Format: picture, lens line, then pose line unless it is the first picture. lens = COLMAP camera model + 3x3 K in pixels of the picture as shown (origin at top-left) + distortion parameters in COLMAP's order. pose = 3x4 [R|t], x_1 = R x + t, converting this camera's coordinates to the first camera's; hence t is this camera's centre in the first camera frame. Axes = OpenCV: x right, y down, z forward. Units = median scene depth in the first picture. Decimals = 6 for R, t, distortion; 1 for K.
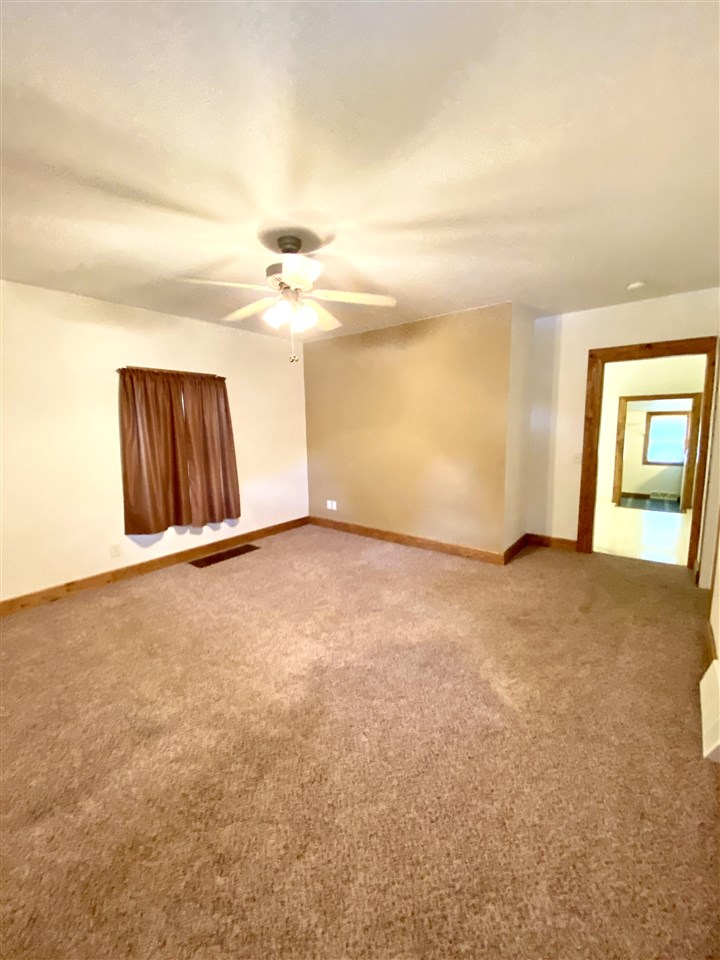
lens RADIAL K [[383.9, 0, 356.4], [0, 383.9, 479.6], [0, 0, 1]] dist [0.017598, -0.023343]
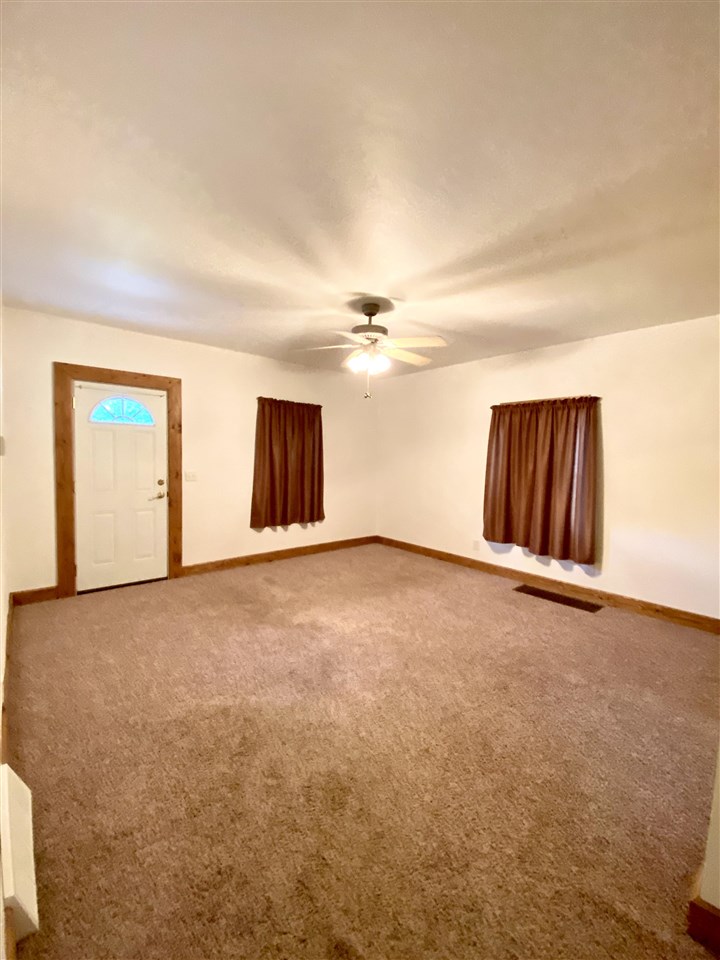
lens RADIAL K [[383.9, 0, 356.4], [0, 383.9, 479.6], [0, 0, 1]] dist [0.017598, -0.023343]
pose [[-0.183045, 0.082498, -0.979637, 0.862527], [-0.171026, 0.978606, 0.114367, -0.136579], [0.968114, 0.188478, -0.165020, 0.949850]]
